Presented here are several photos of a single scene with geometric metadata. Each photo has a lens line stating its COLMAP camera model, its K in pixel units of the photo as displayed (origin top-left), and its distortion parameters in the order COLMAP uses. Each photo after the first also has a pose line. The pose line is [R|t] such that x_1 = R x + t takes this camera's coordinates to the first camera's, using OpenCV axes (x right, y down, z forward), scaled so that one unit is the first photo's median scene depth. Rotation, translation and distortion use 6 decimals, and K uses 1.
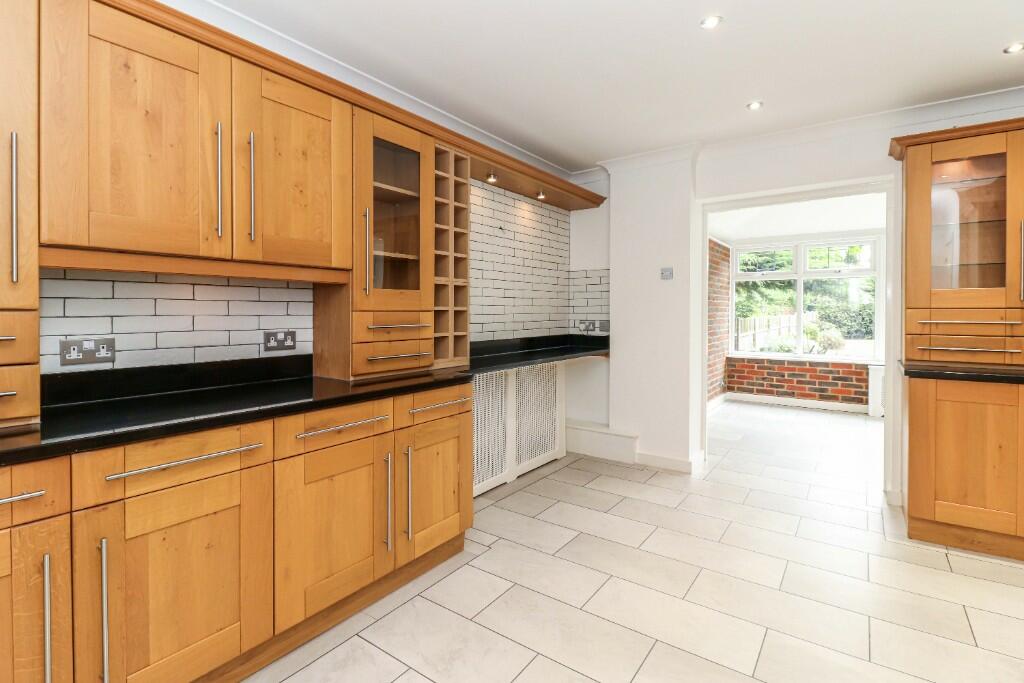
lens RADIAL K [[495.0, 0, 521.7], [0, 495.0, 313.6], [0, 0, 1]] dist [0.000862, 0.001351]
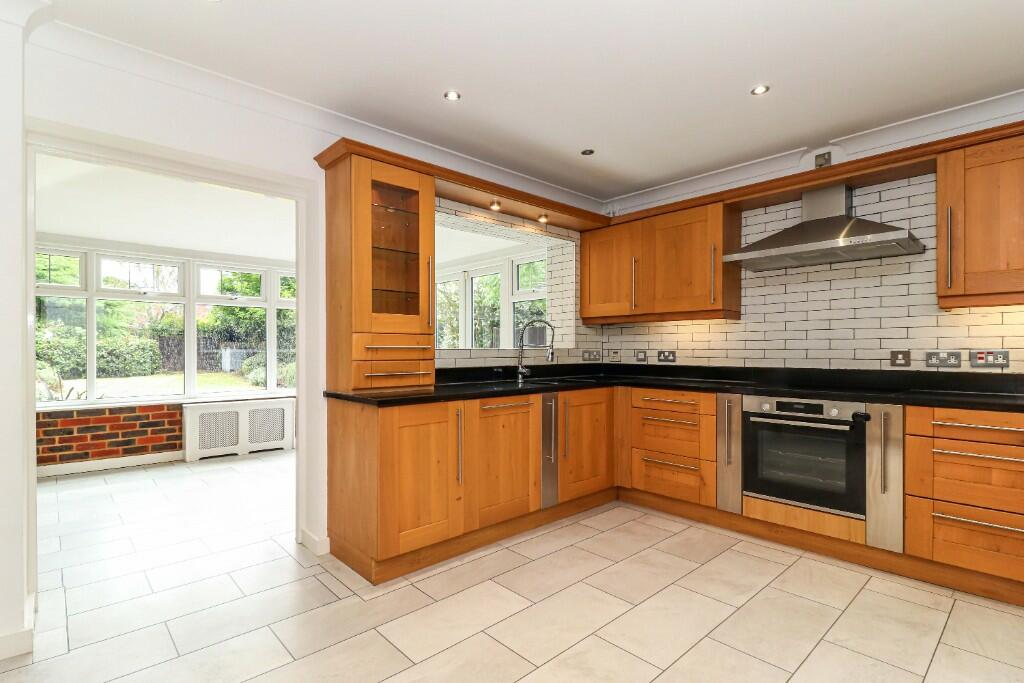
lens RADIAL K [[495.0, 0, 490.1], [0, 495.0, 354.5], [0, 0, 1]] dist [0.000862, 0.001351]
pose [[0.233765, -0.010043, 0.972241, -0.019984], [0.004416, 0.999947, 0.009267, 0.010698], [-0.972283, 0.002127, 0.233797, 0.260188]]
